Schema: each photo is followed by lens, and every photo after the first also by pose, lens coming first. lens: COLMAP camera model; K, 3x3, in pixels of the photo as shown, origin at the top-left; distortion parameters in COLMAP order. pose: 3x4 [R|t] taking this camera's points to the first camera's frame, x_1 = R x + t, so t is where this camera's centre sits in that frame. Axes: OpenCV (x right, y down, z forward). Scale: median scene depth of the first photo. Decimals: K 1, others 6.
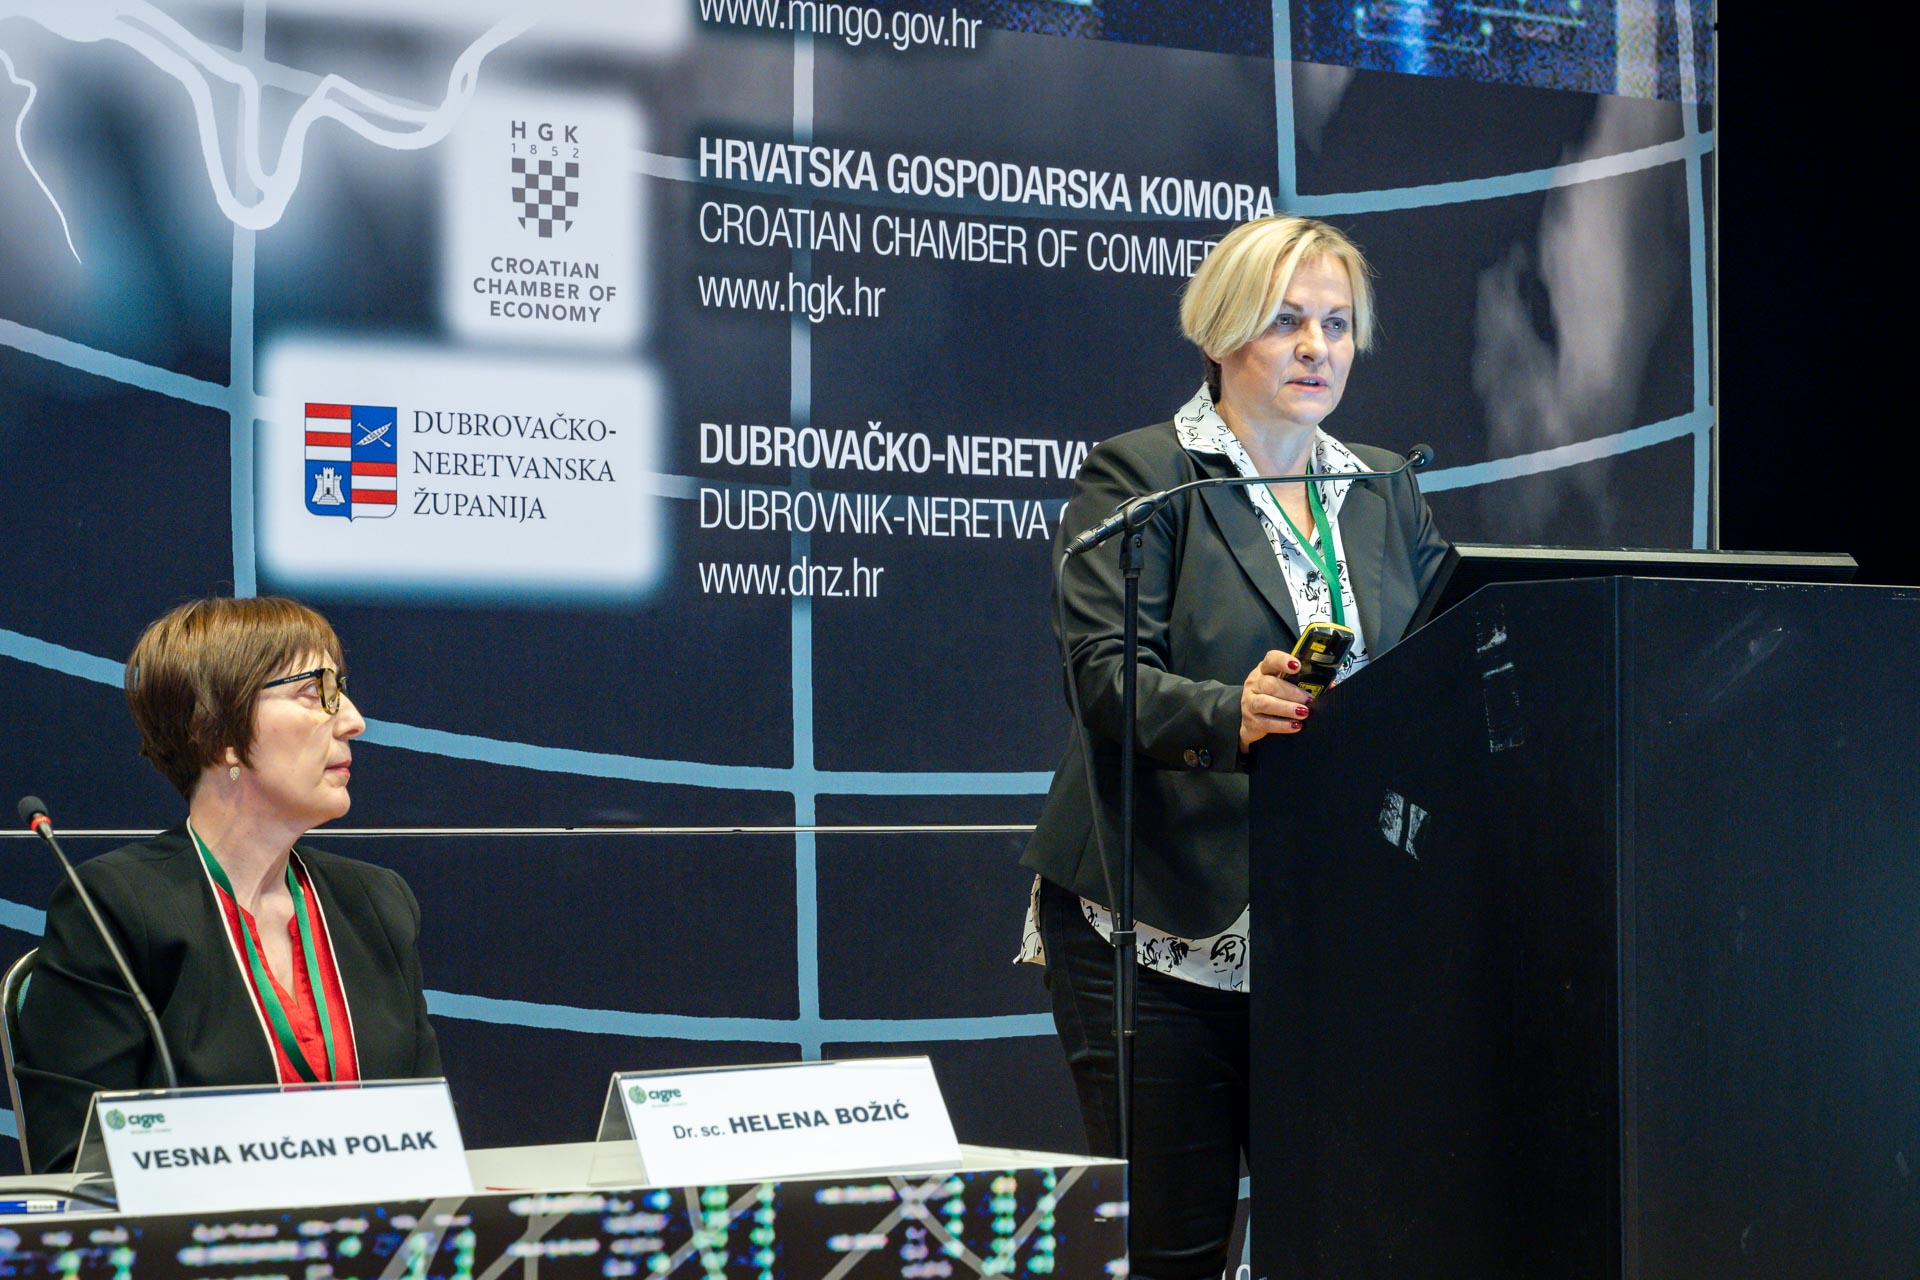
lens RADIAL K [[4628.6, 0, 1113.3], [0, 4628.6, 638.2], [0, 0, 1]] dist [-0.018146, 0.194131]
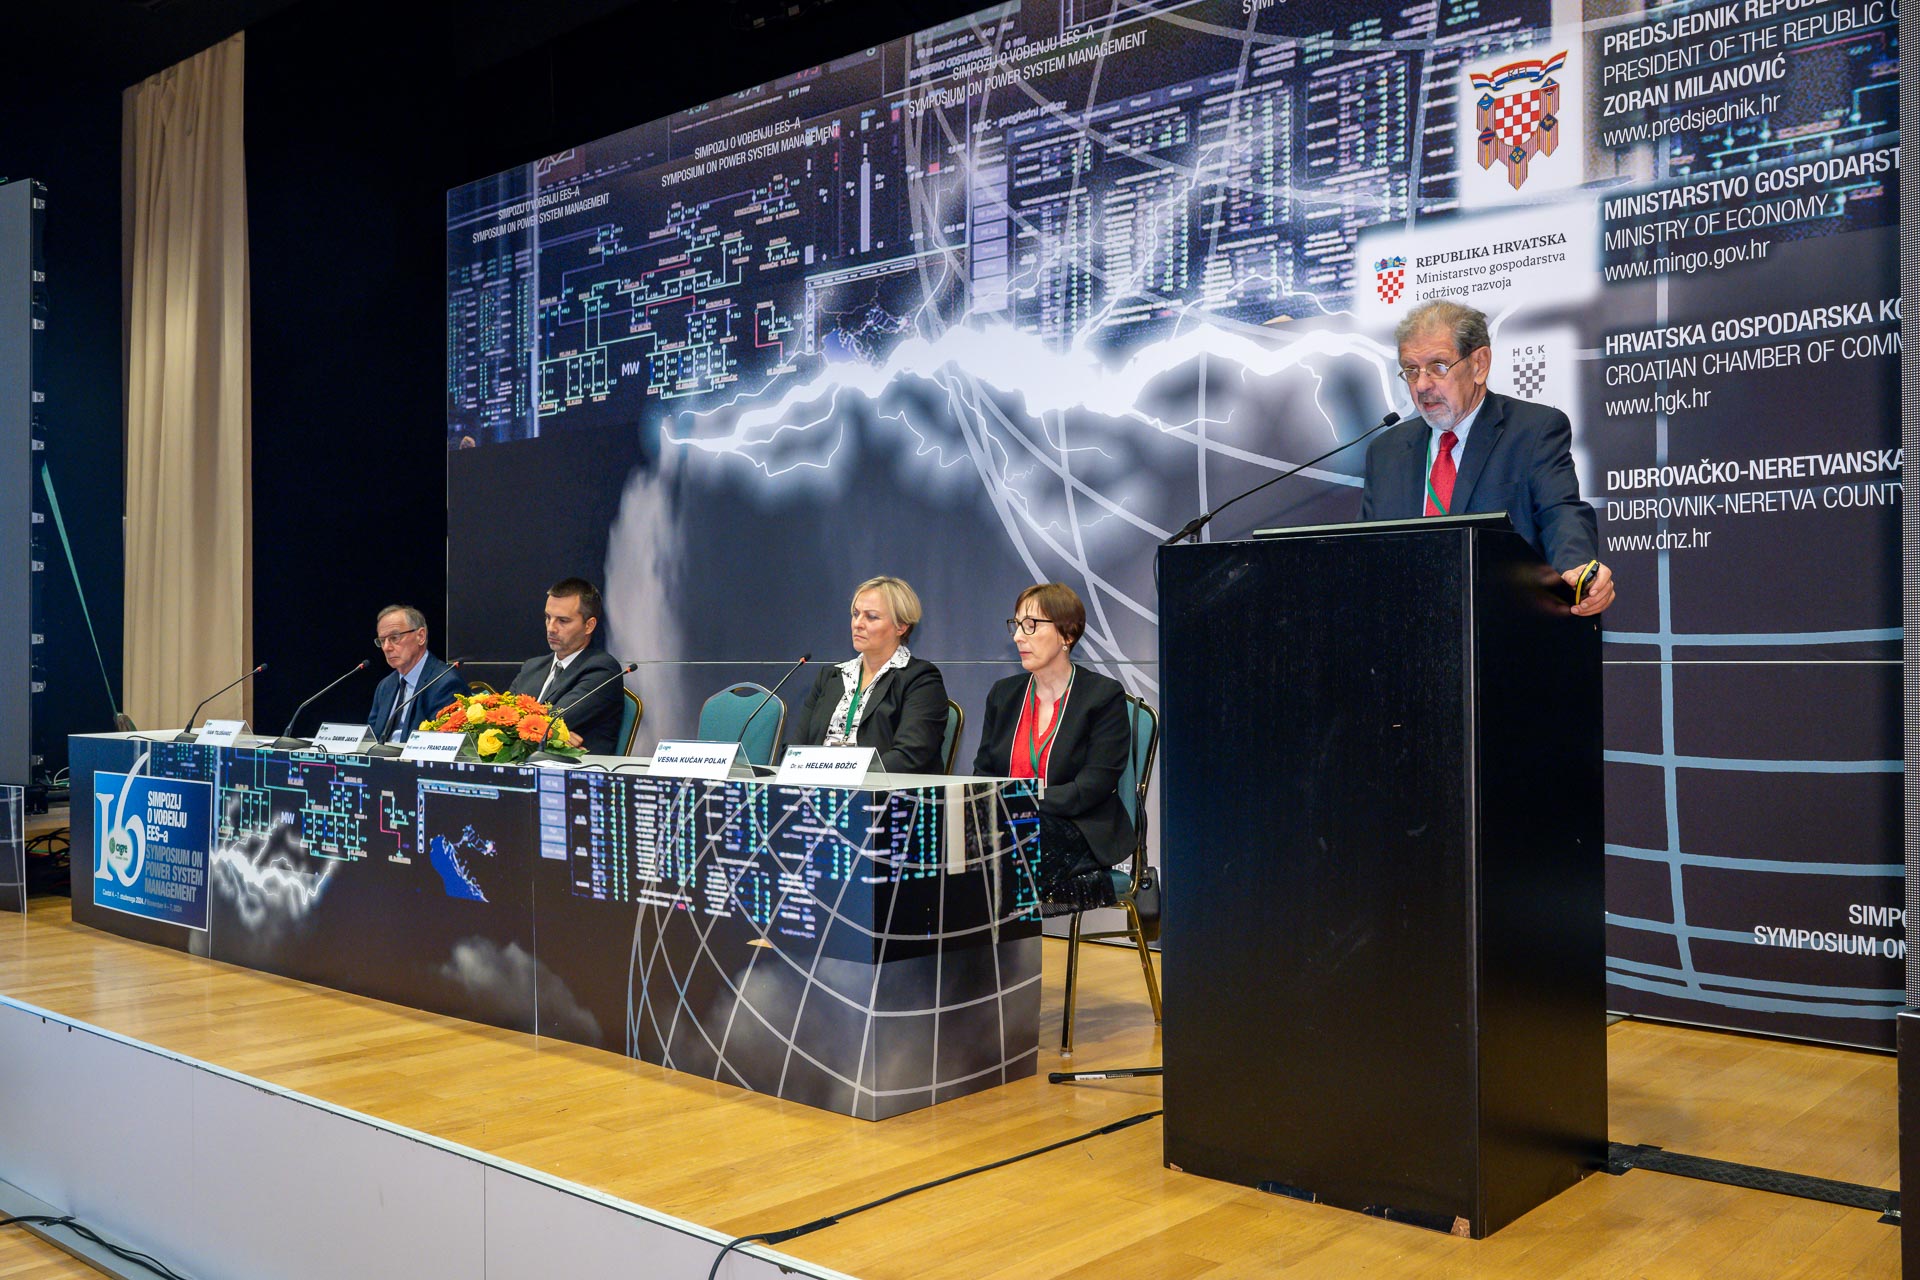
lens RADIAL K [[1737.3, 0, 960.0], [0, 1737.3, 640.0], [0, 0, 1]] dist [-0.000969, 0.000143]
pose [[0.228383, -0.007997, -0.973539, 0.606409], [0.039417, 0.999222, 0.001039, 0.017903], [0.972773, -0.038611, 0.228521, 0.514654]]
